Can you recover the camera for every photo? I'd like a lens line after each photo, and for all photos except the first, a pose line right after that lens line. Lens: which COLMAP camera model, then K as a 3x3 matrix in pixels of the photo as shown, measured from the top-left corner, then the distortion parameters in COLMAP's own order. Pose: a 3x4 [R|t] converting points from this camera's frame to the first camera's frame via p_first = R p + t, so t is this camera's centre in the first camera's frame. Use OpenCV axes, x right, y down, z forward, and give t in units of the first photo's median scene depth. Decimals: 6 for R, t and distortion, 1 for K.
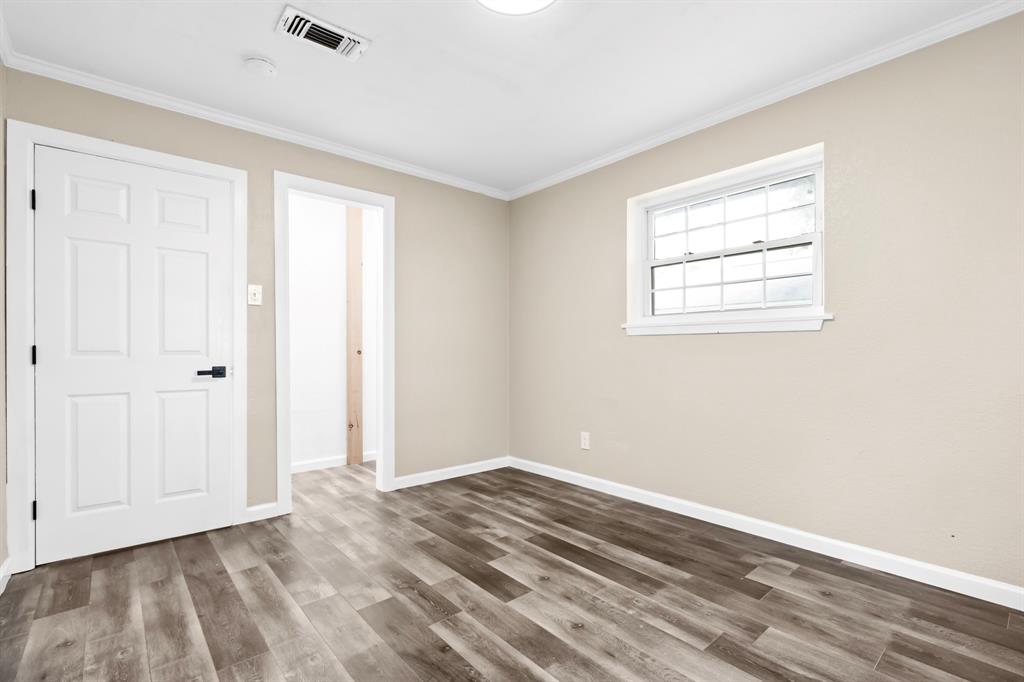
lens RADIAL K [[465.1, 0, 517.9], [0, 465.1, 345.0], [0, 0, 1]] dist [-0.008700, 0.003416]
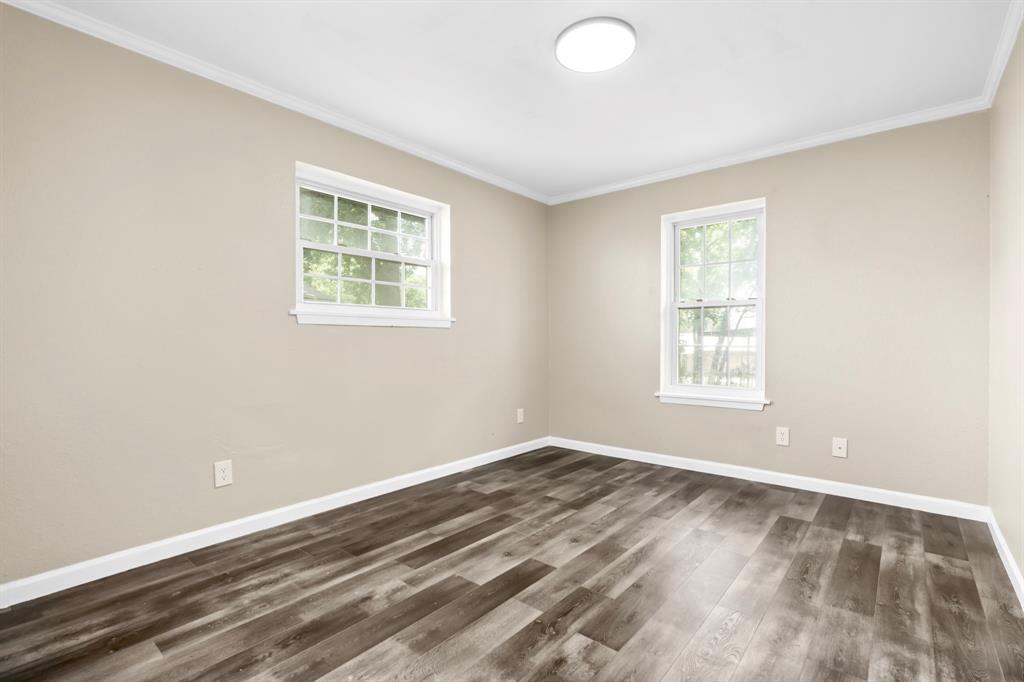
lens RADIAL K [[465.1, 0, 511.2], [0, 465.1, 339.6], [0, 0, 1]] dist [-0.008700, 0.003416]
pose [[-0.140653, 0.006090, 0.990040, -0.892338], [-0.007116, 0.999949, -0.007162, 0.014437], [-0.990033, -0.008053, -0.140603, 1.017633]]
